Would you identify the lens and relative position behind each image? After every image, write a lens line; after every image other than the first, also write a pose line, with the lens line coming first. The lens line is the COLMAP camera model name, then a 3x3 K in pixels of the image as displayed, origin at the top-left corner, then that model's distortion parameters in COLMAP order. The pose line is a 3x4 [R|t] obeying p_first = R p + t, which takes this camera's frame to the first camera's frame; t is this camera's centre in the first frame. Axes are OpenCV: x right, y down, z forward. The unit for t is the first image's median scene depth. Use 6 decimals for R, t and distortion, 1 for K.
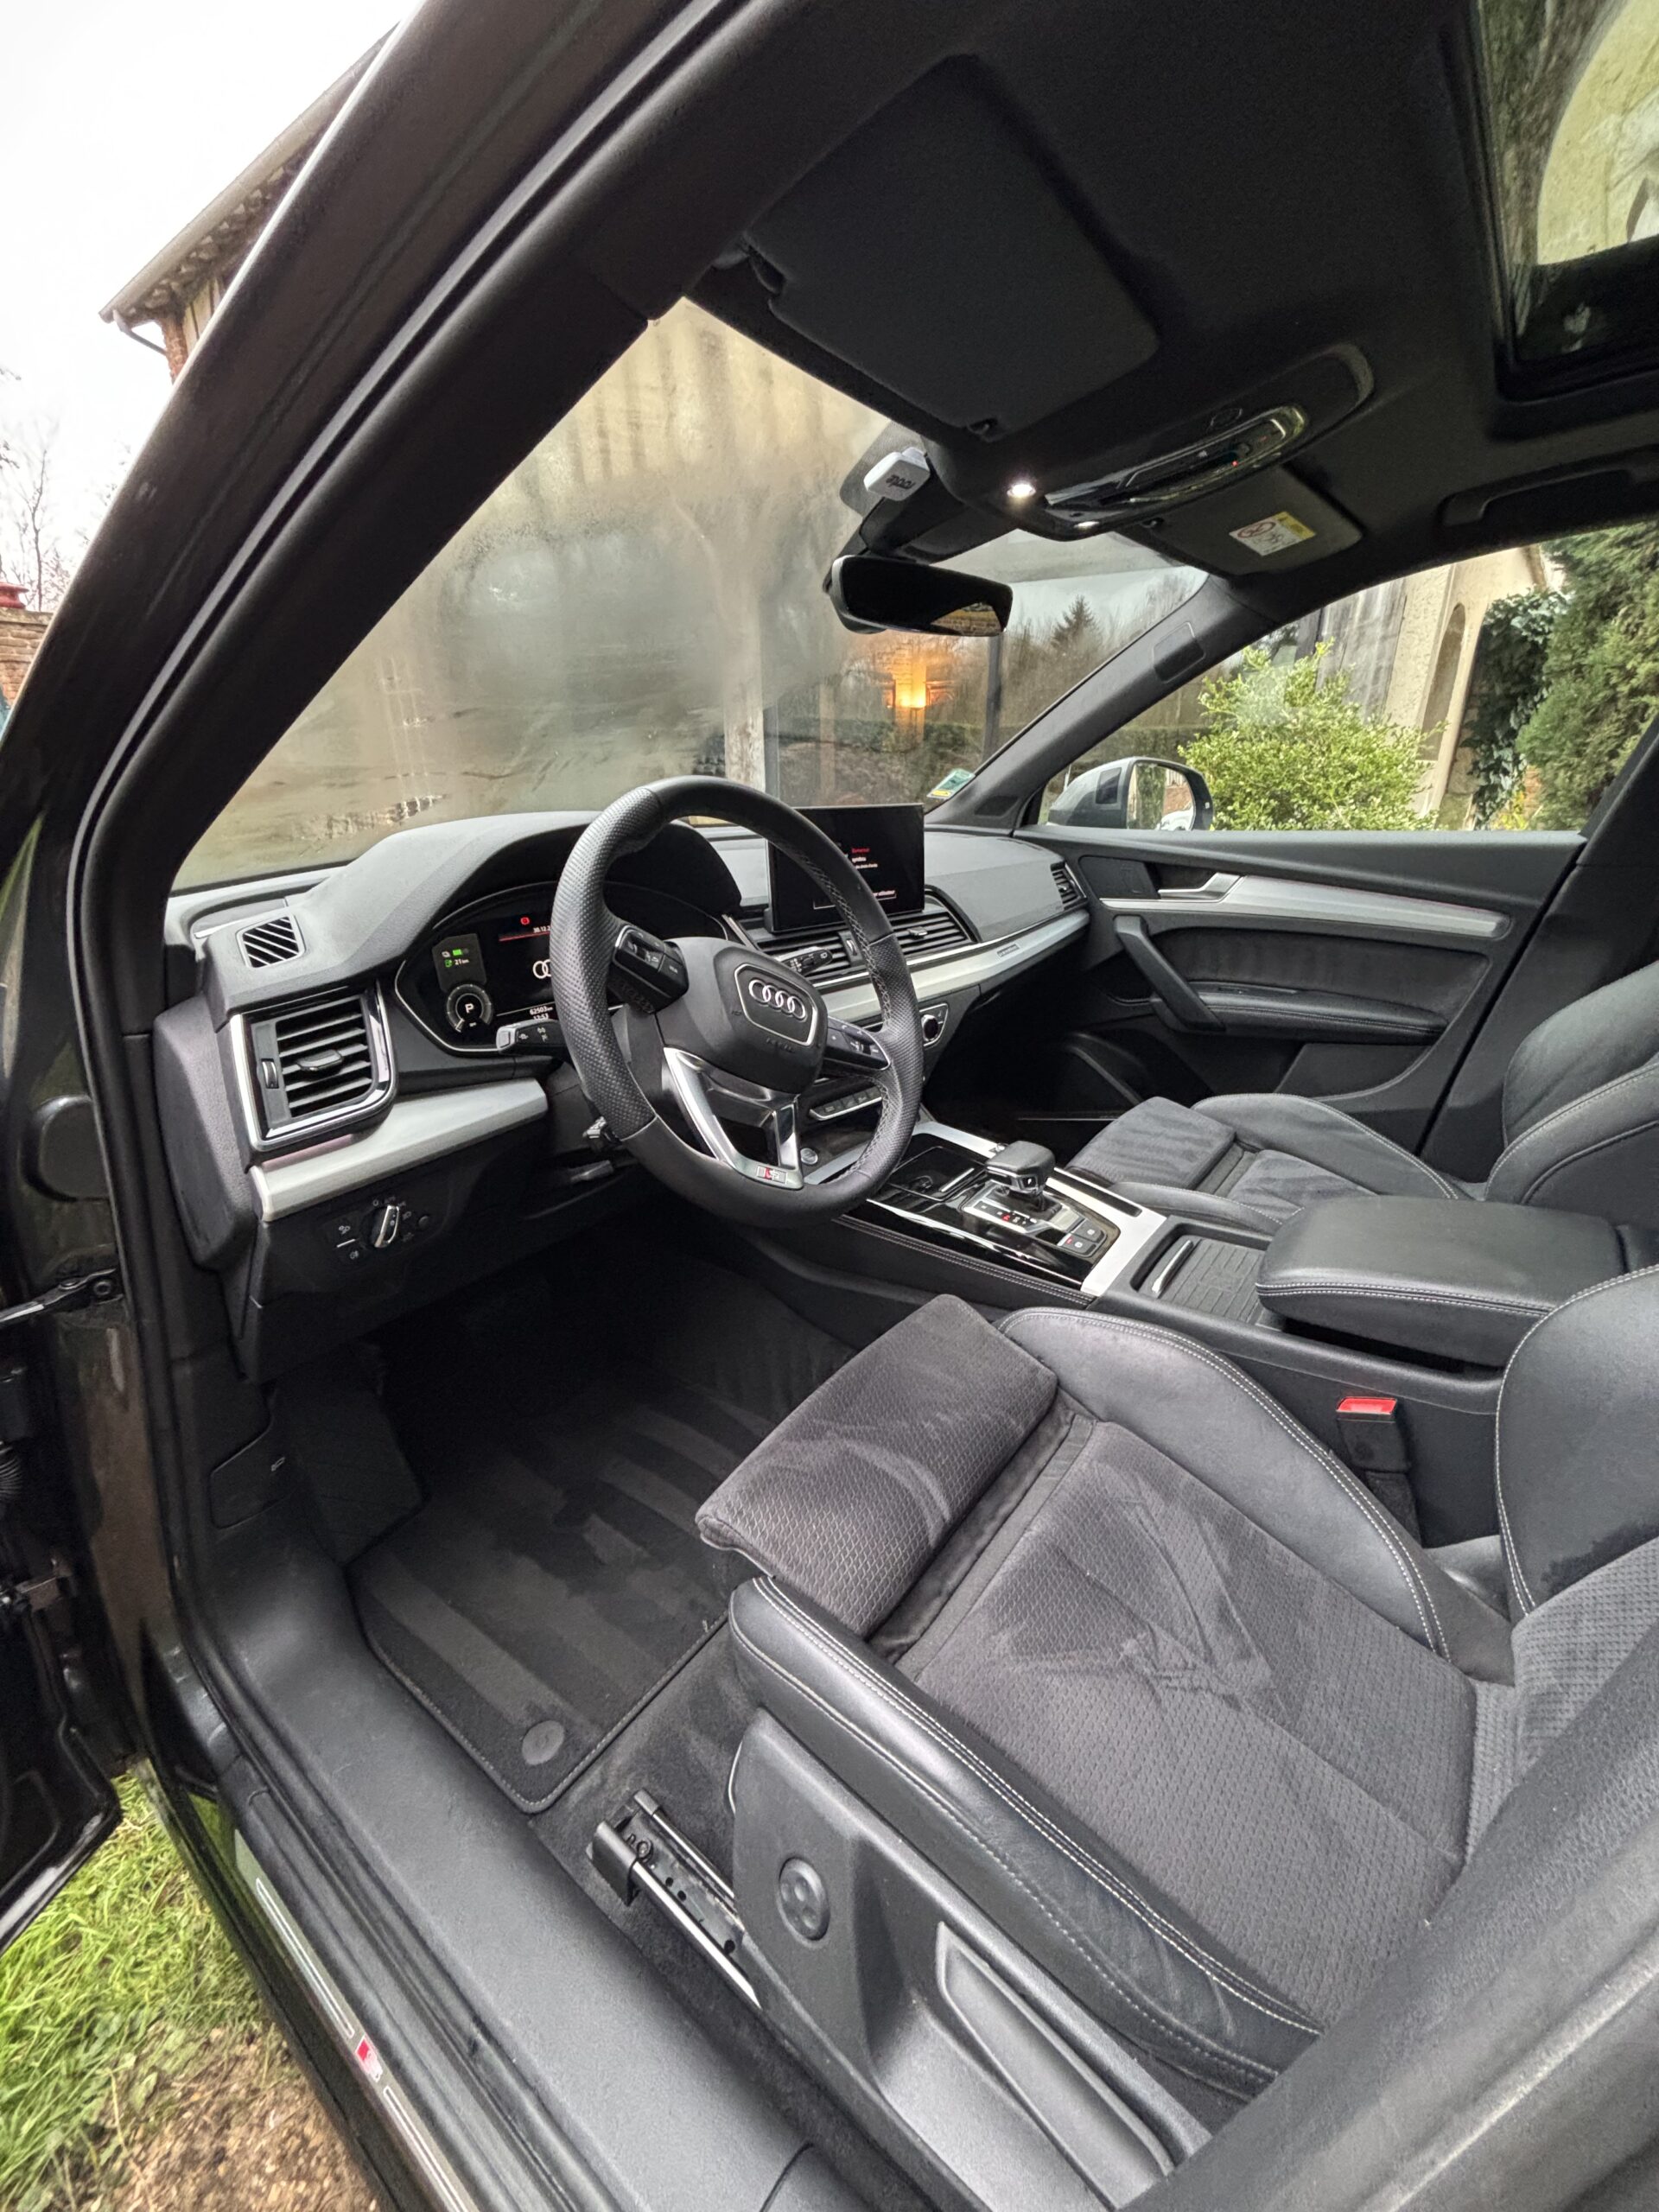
lens RADIAL K [[898.3, 0, 830.7], [0, 898.3, 1118.9], [0, 0, 1]] dist [0.001416, 0.001304]
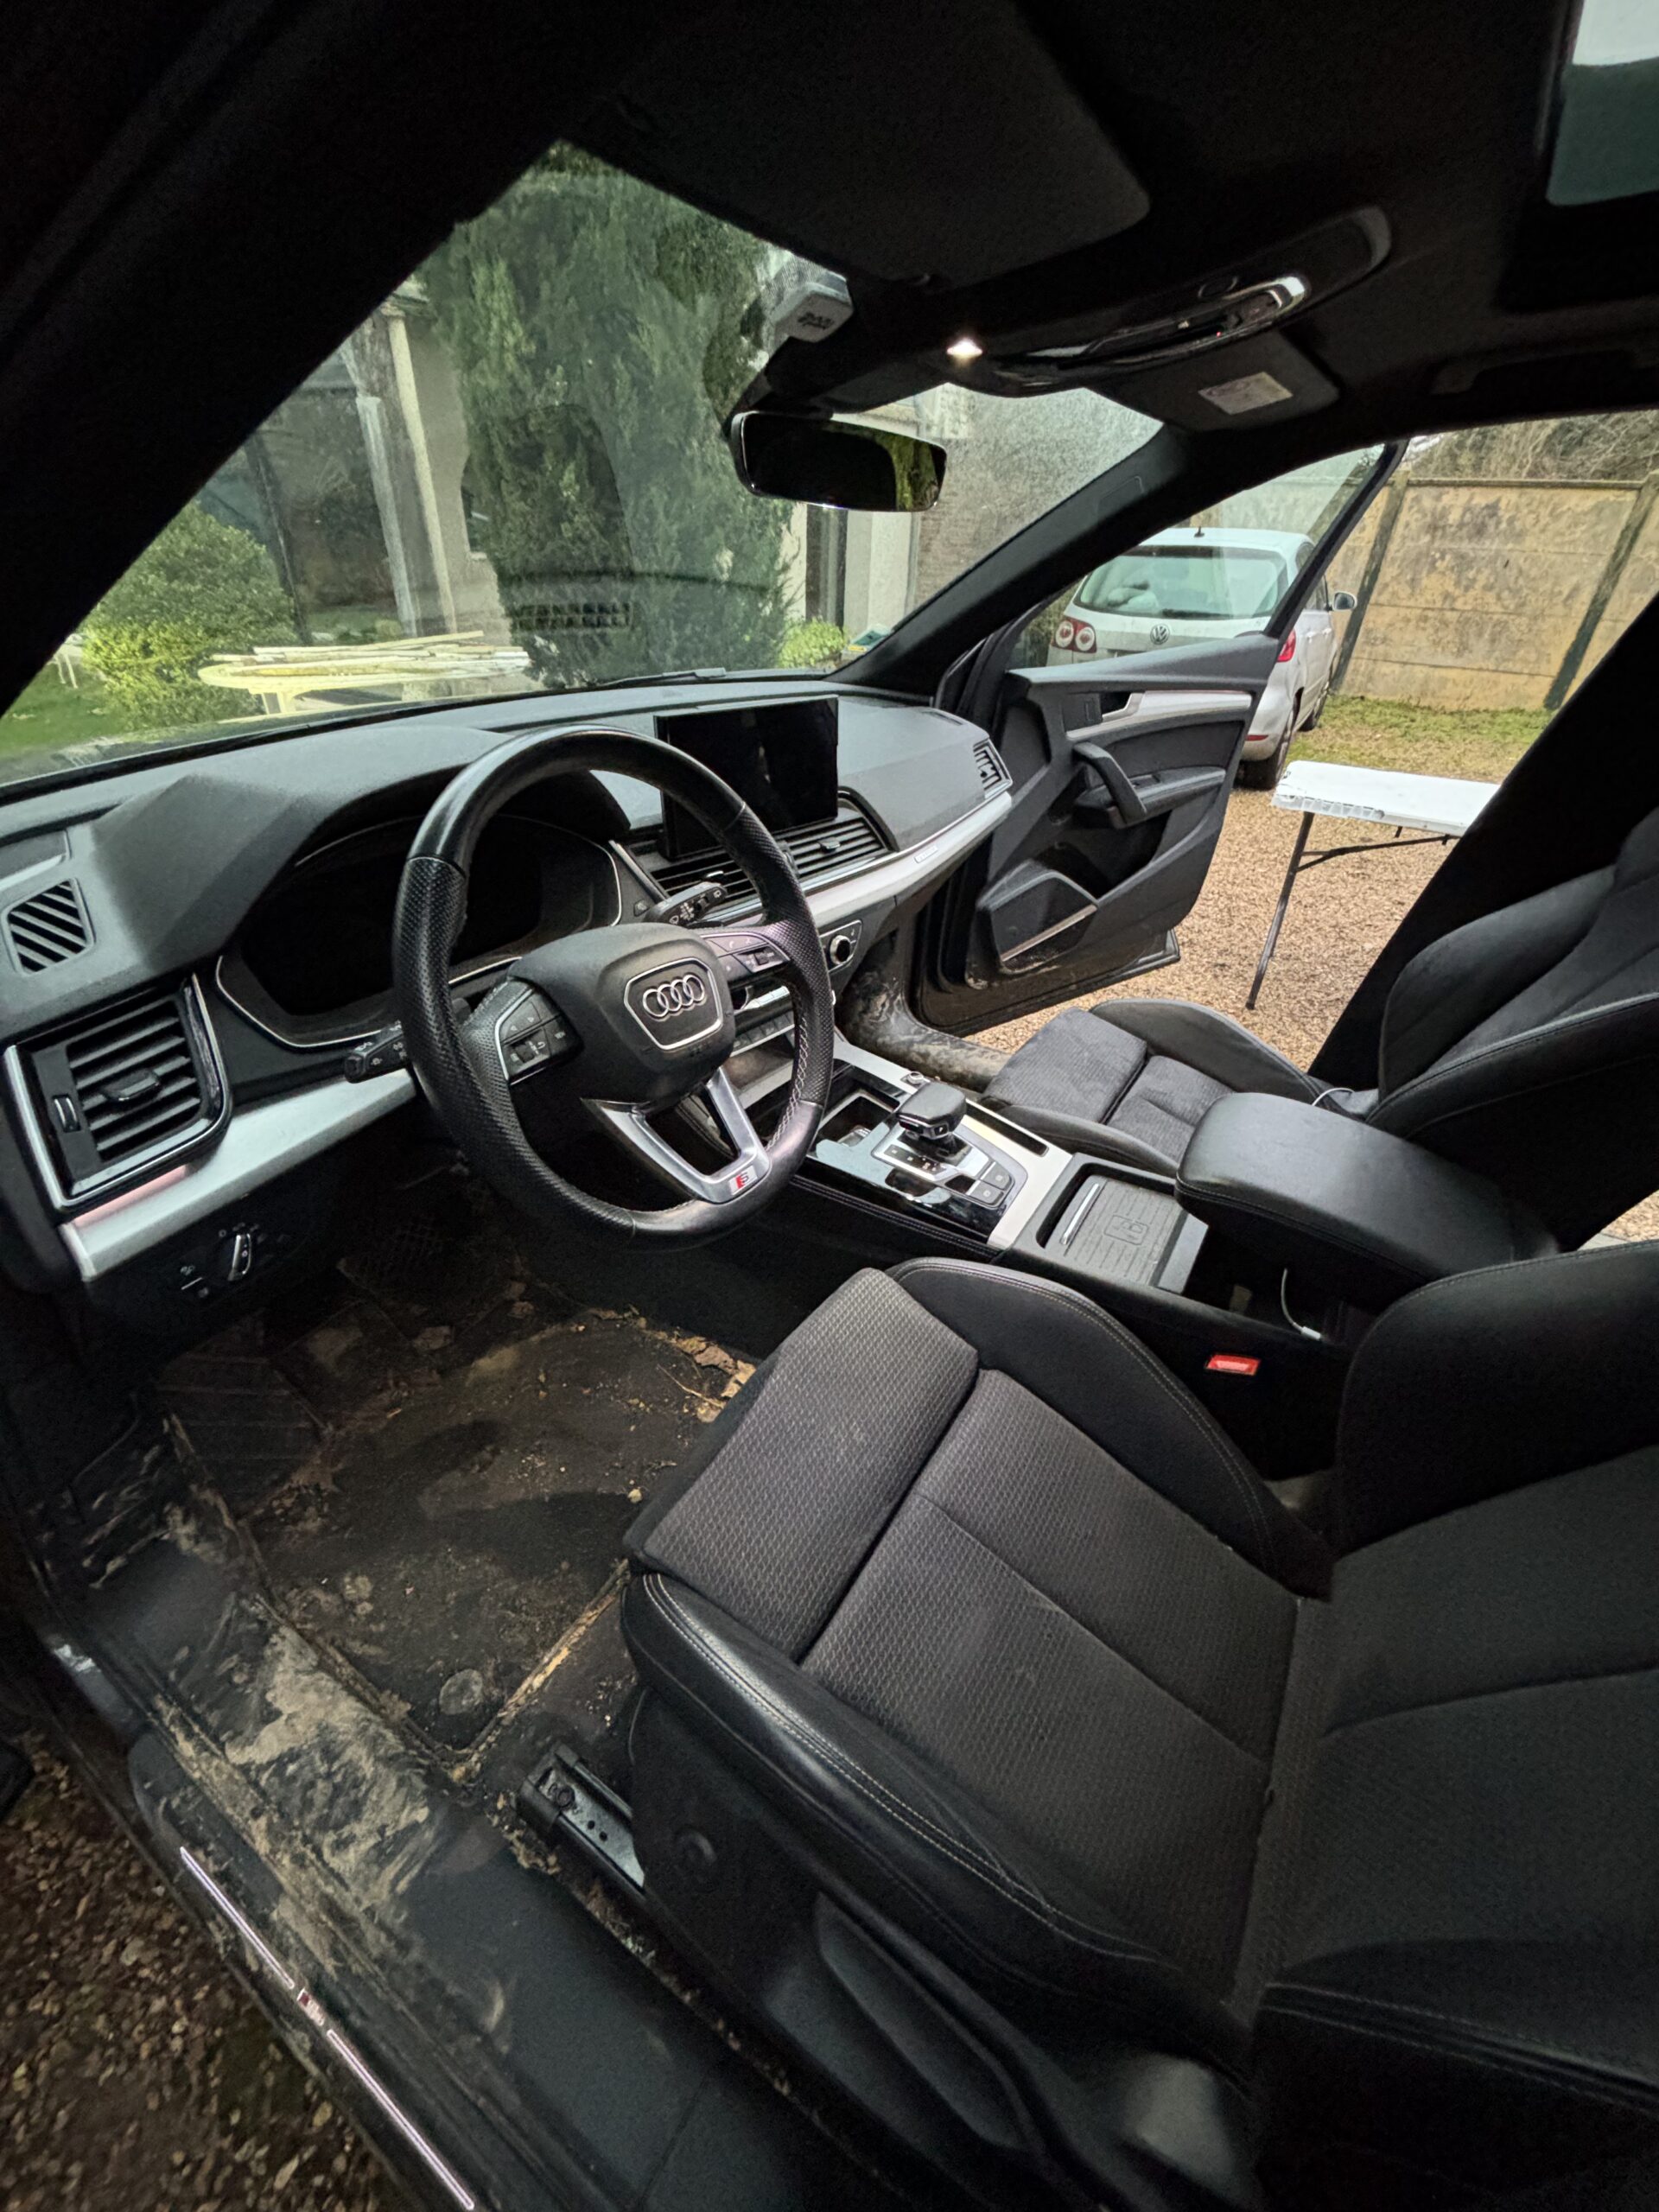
lens RADIAL K [[898.3, 0, 832.7], [0, 898.3, 1113.8], [0, 0, 1]] dist [0.001416, 0.001304]
pose [[0.994242, -0.010354, 0.106654, -0.000035], [-0.011495, 0.979271, 0.202228, -0.171596], [-0.106537, -0.202290, 0.973514, 0.077081]]
